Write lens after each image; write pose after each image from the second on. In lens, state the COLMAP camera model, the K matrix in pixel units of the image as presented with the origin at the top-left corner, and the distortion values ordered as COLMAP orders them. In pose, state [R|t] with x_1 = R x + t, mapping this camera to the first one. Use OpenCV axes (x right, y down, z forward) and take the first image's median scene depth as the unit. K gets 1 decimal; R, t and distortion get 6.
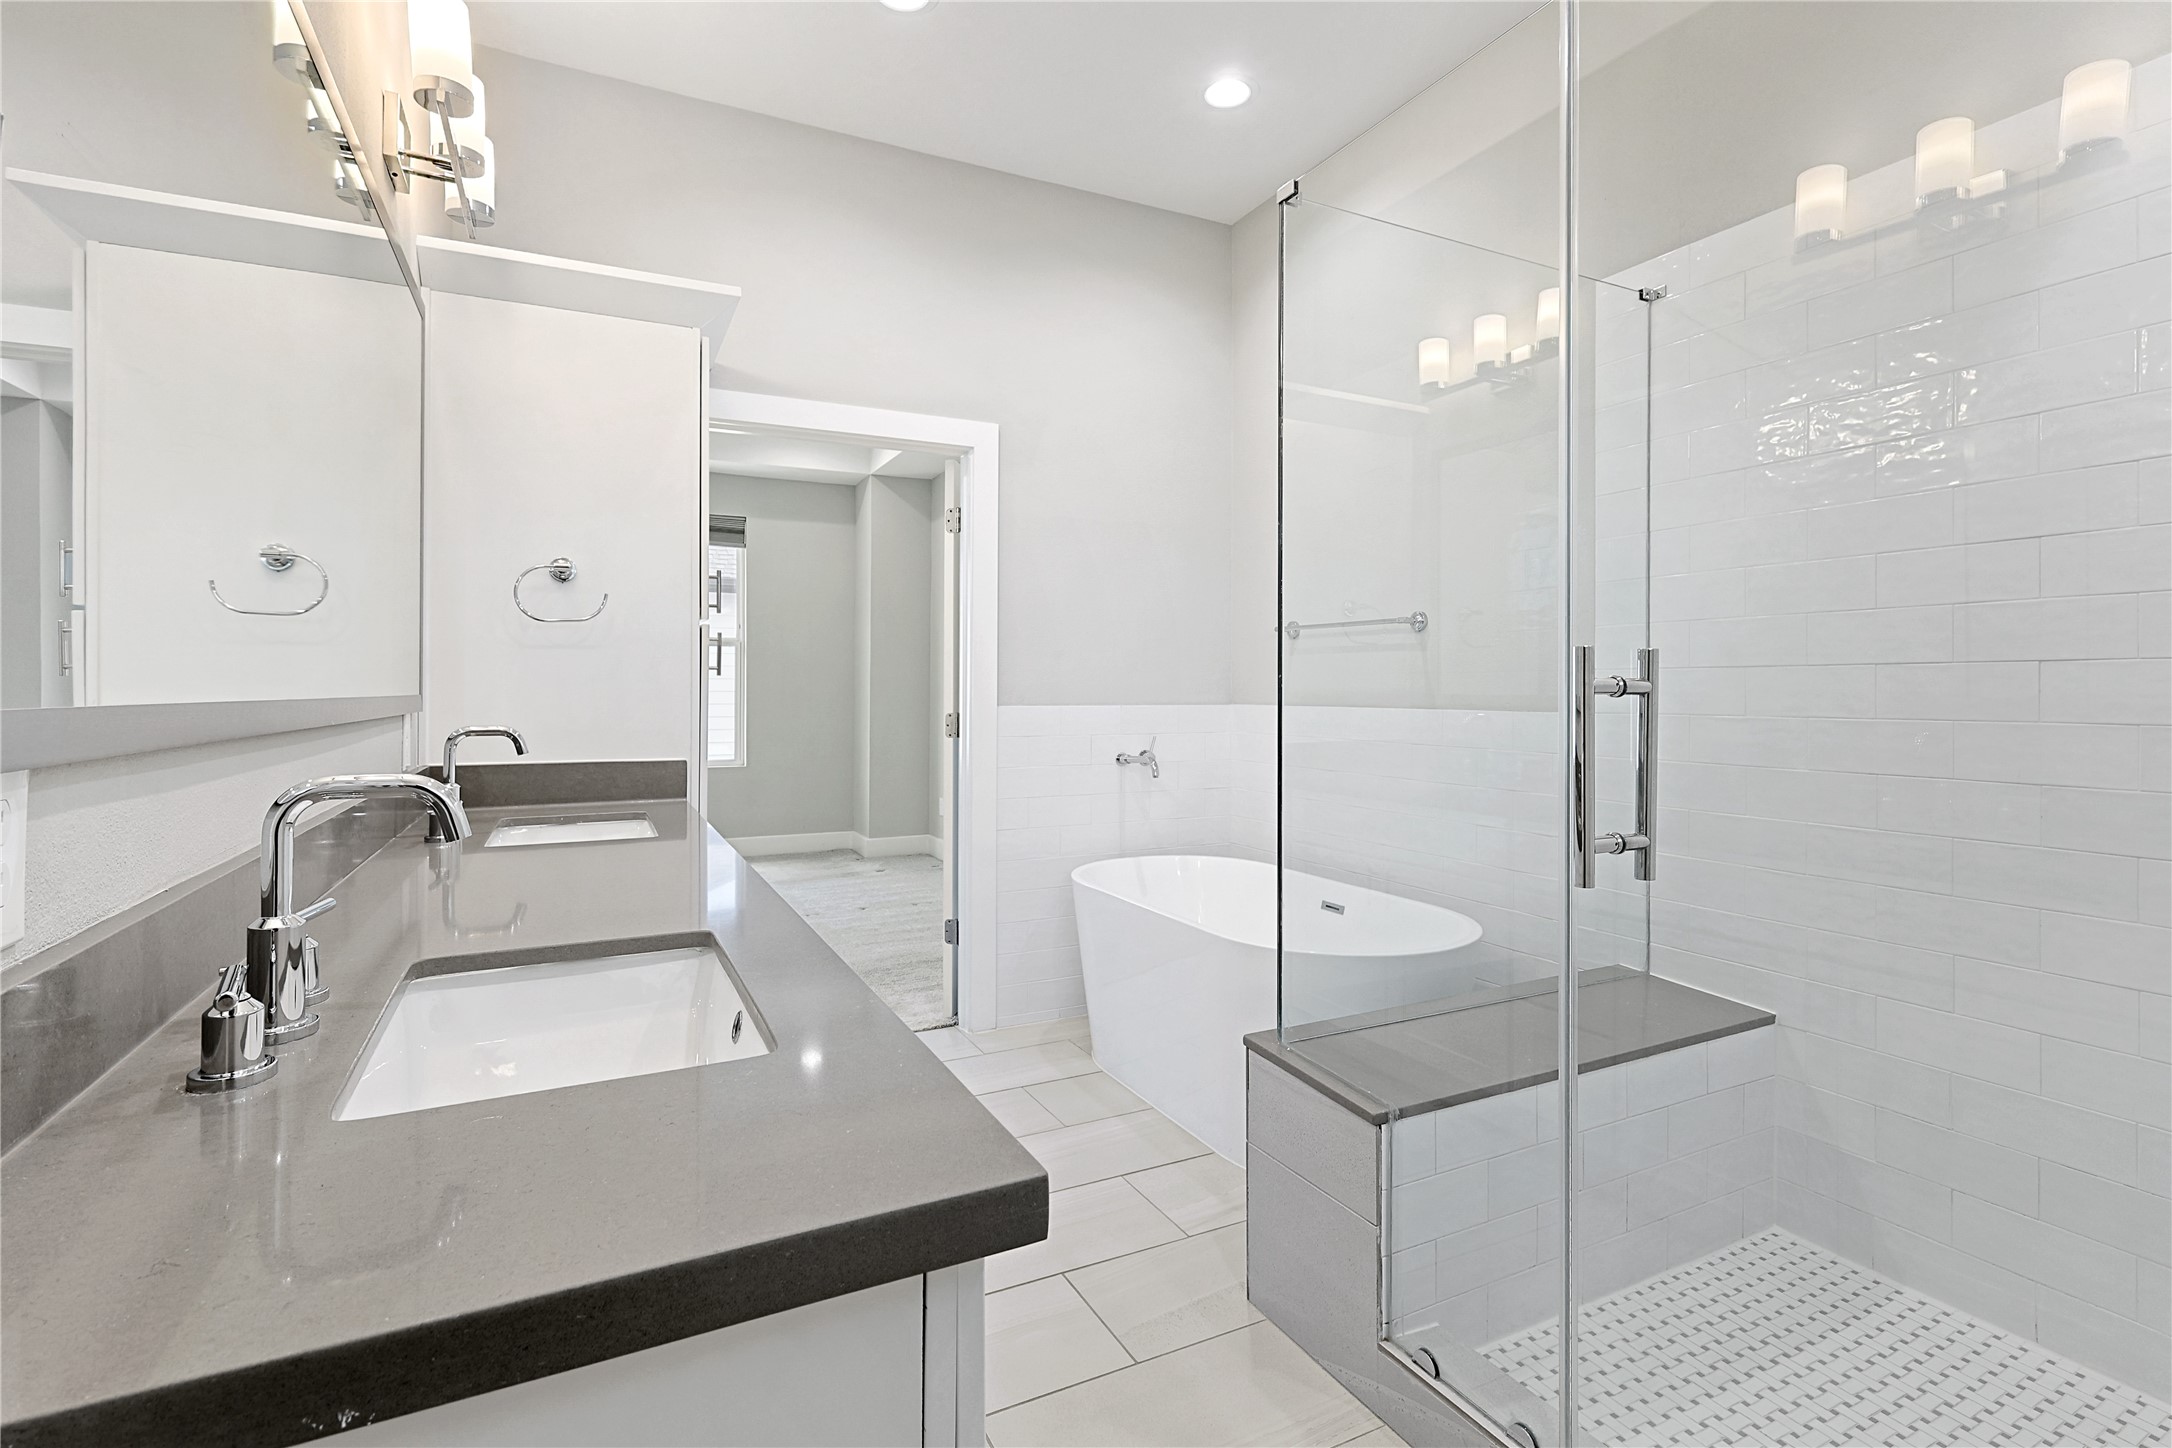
lens RADIAL K [[1032.2, 0, 1081.7], [0, 1032.2, 682.0], [0, 0, 1]] dist [0.000847, 0.000321]
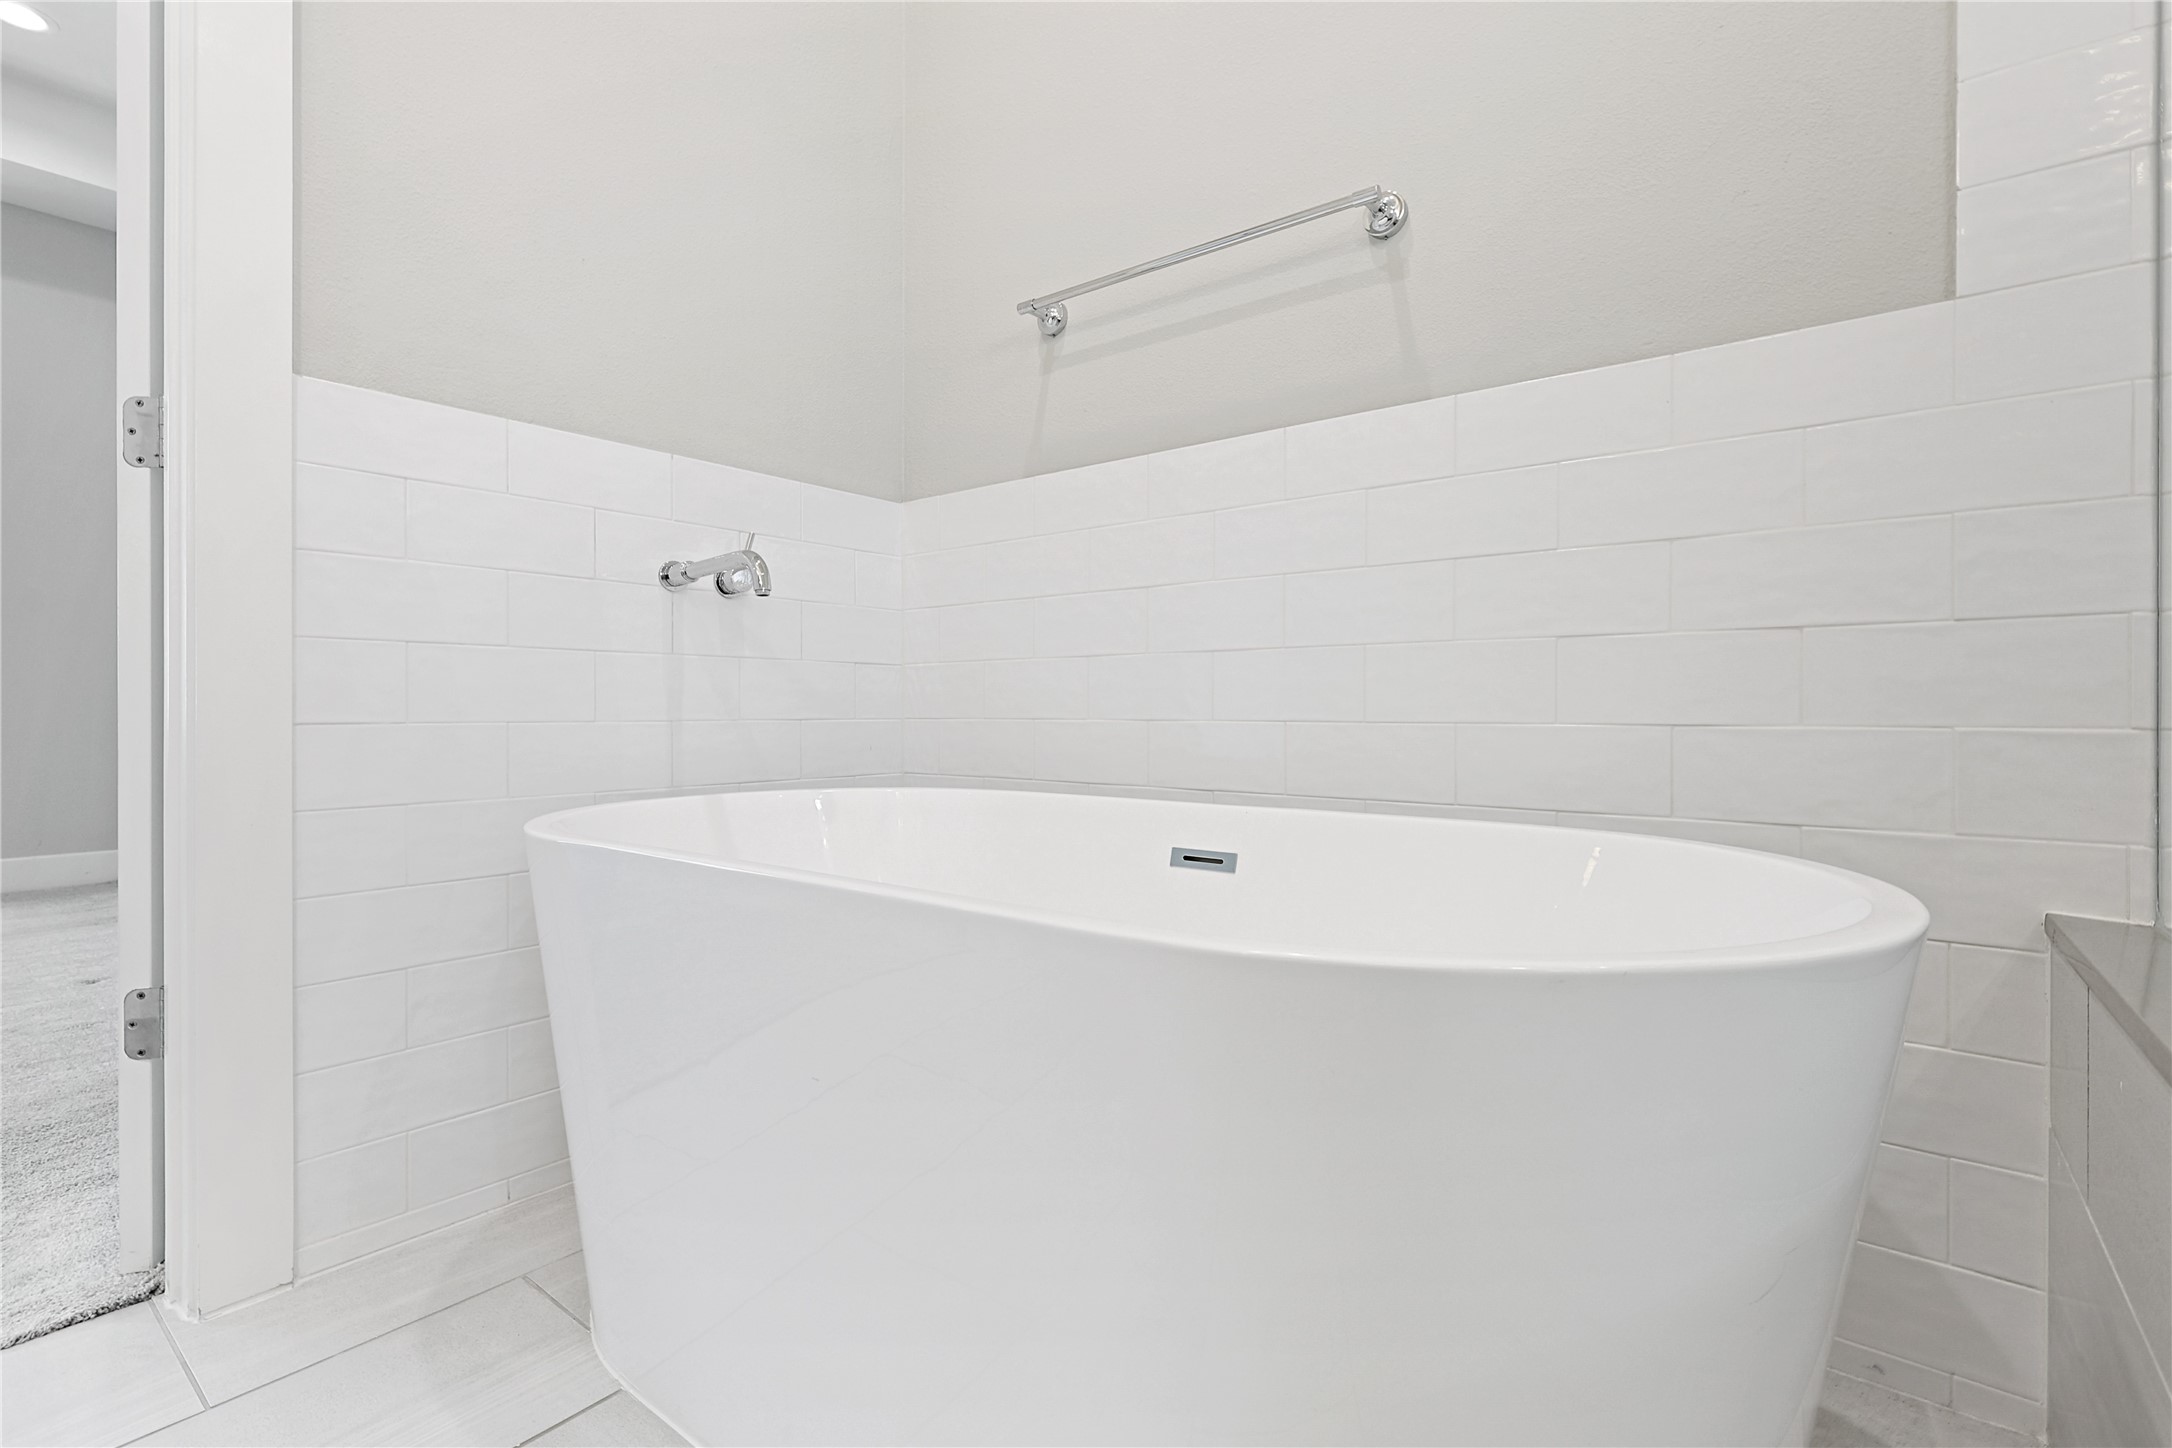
lens RADIAL K [[988.5, 0, 1090.4], [0, 988.5, 707.3], [0, 0, 1]] dist [0.001787, 0.000656]
pose [[0.903253, -0.000104, 0.429109, 0.018616], [-0.001379, 0.999994, 0.003145, 0.133797], [-0.429107, -0.003432, 0.903247, 0.563757]]
